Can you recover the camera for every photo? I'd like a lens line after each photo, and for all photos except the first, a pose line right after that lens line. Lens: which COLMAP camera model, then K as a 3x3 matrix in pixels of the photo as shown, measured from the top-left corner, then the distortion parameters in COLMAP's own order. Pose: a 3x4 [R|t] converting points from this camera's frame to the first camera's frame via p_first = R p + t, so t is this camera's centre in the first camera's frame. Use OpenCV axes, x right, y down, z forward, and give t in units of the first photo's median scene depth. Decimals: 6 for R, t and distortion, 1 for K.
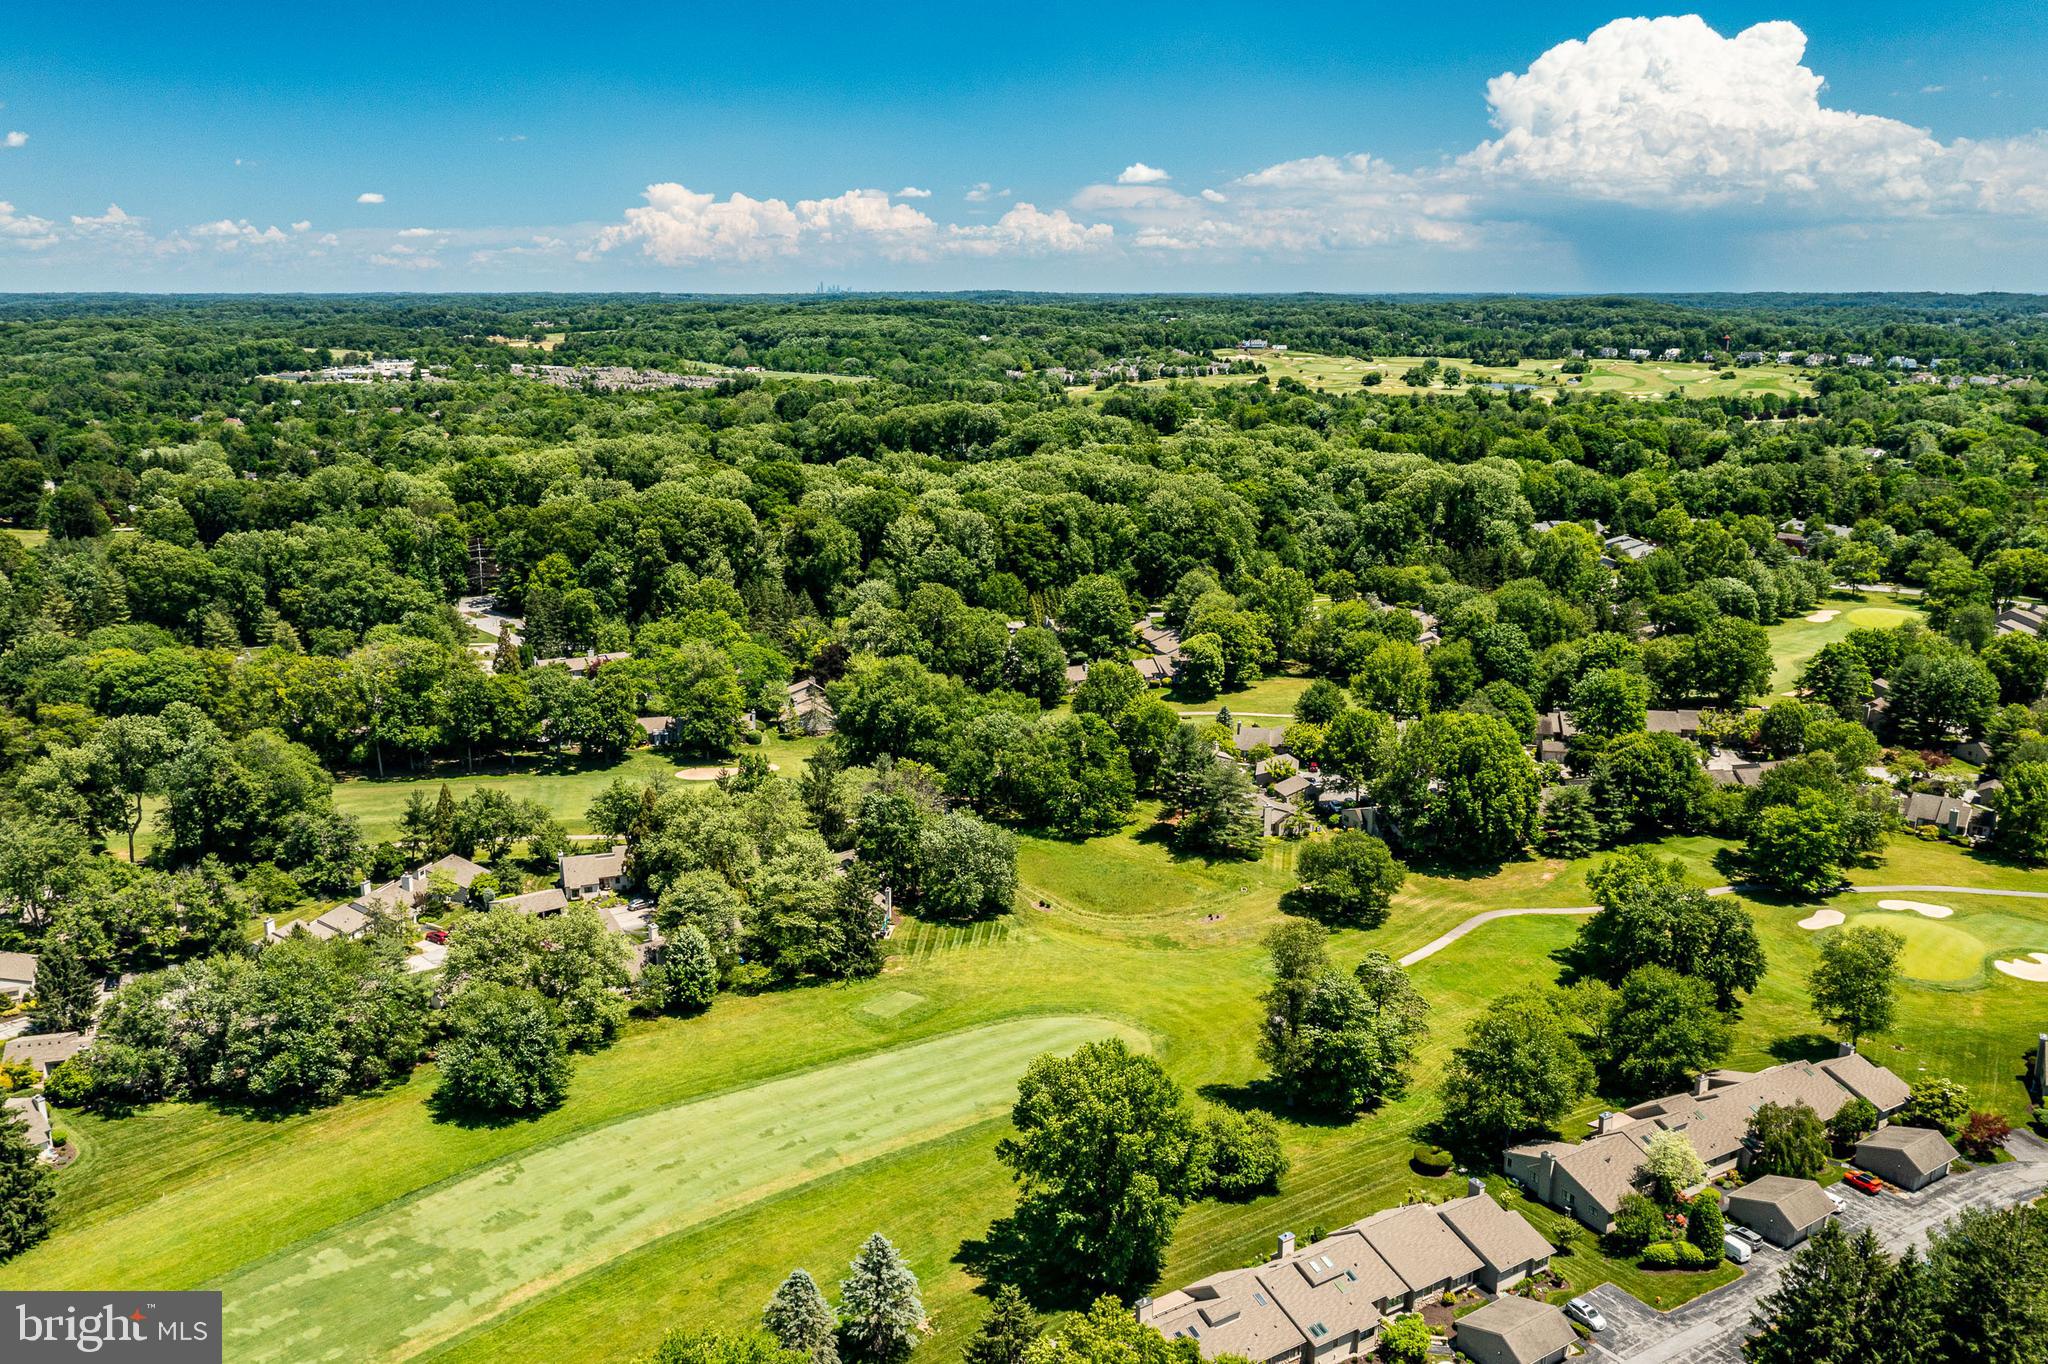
lens RADIAL K [[1606.1, 0, 1024.0], [0, 1606.1, 682.8], [0, 0, 1]] dist [-0.015154, -0.005913]
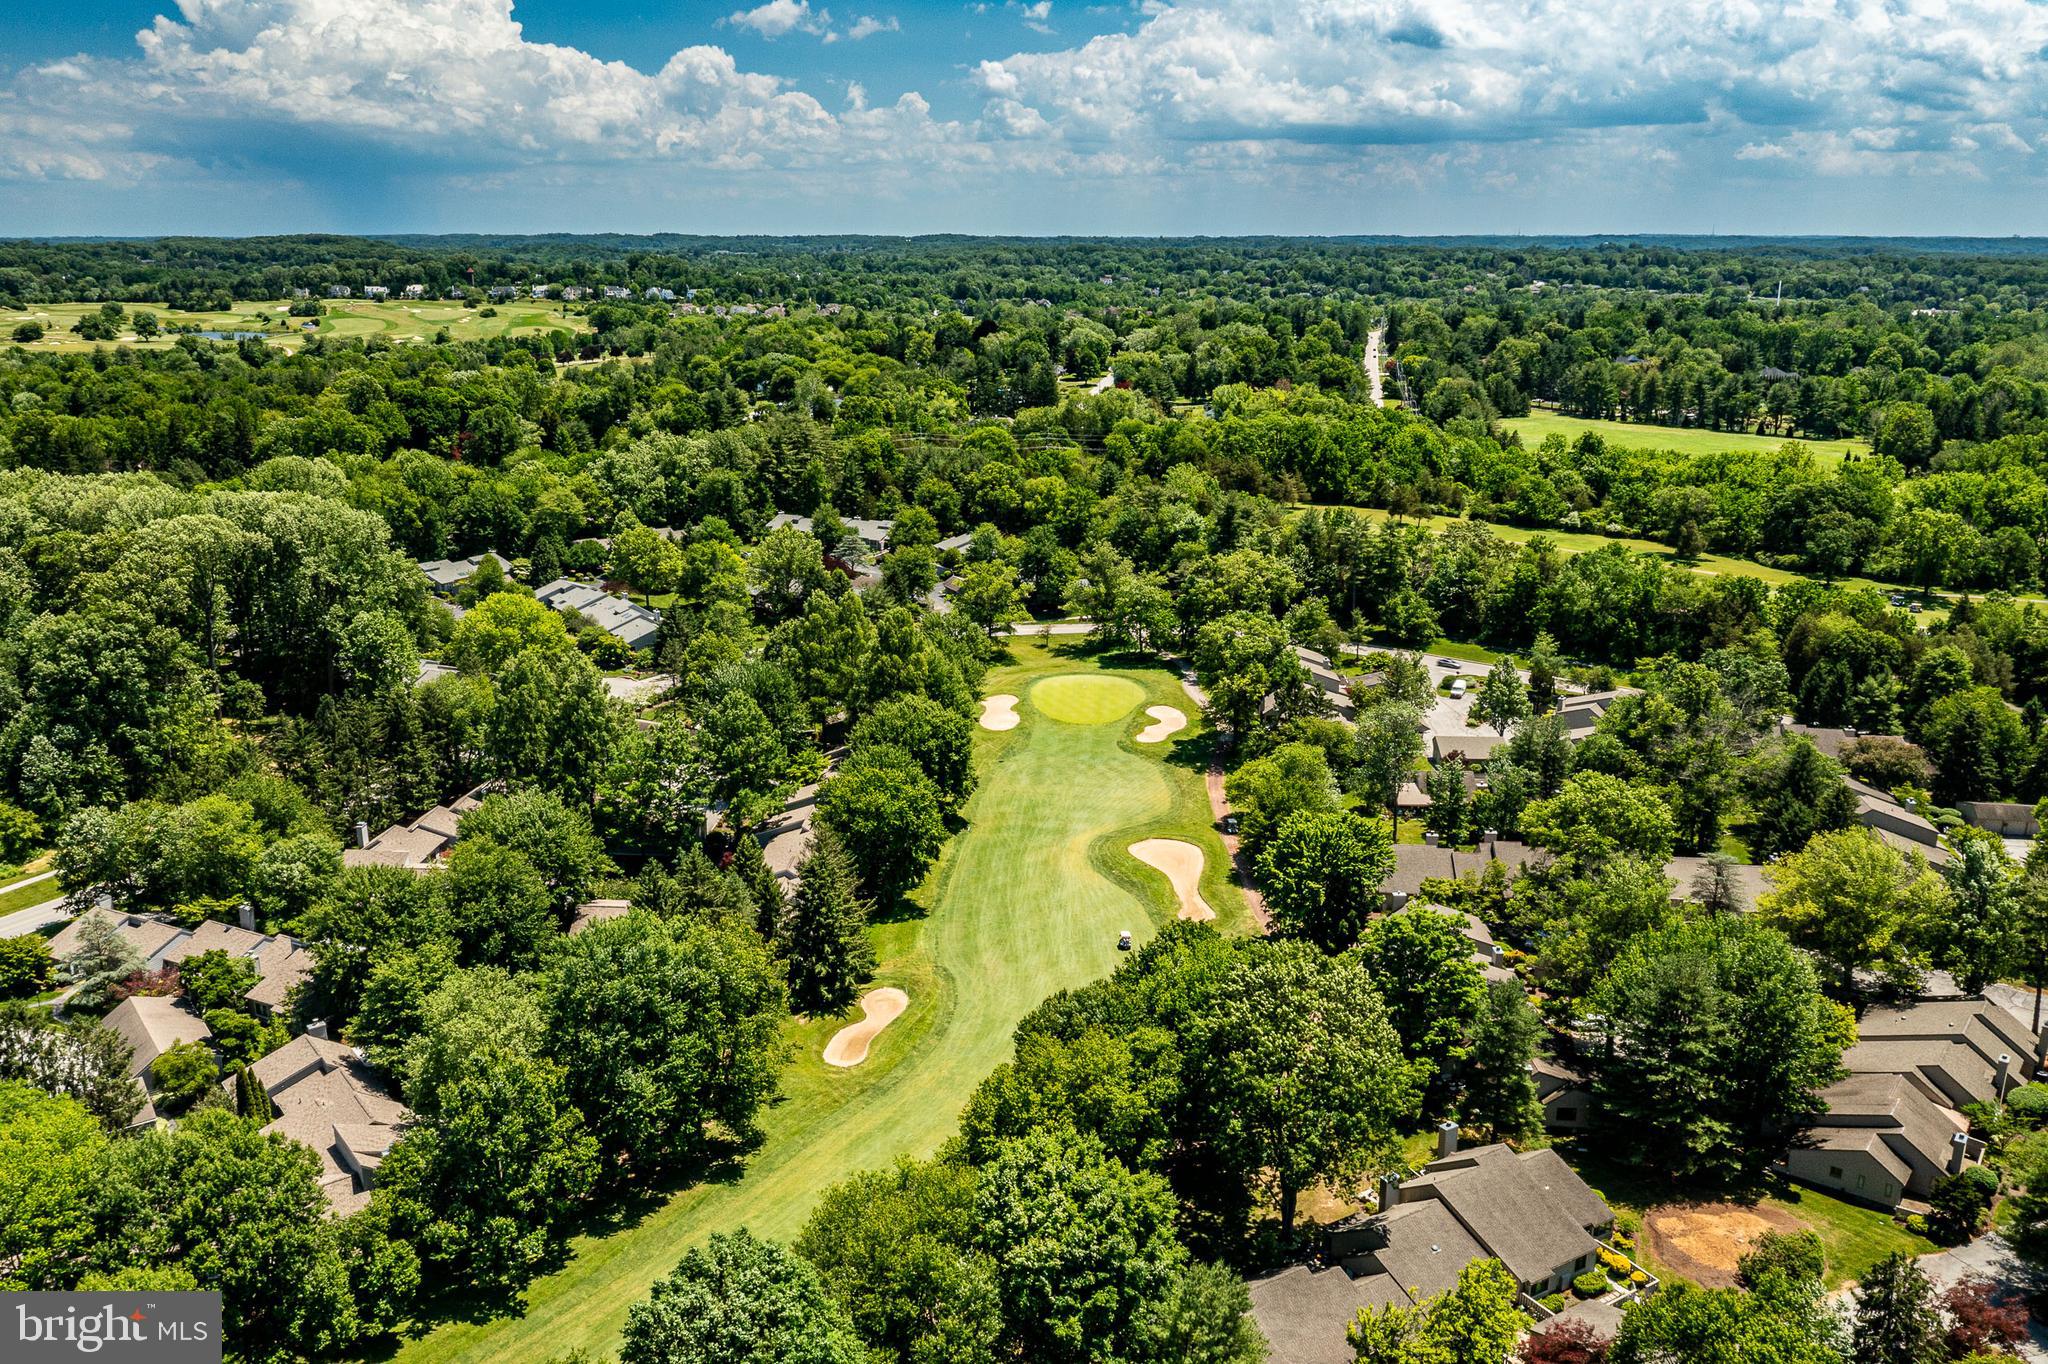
lens RADIAL K [[1606.1, 0, 1025.7], [0, 1606.1, 683.2], [0, 0, 1]] dist [-0.015154, -0.005913]
pose [[0.727832, -0.177724, 0.662325, 0.038415], [0.155939, 0.983424, 0.092523, -0.028669], [-0.667790, 0.035942, 0.743482, 0.162211]]
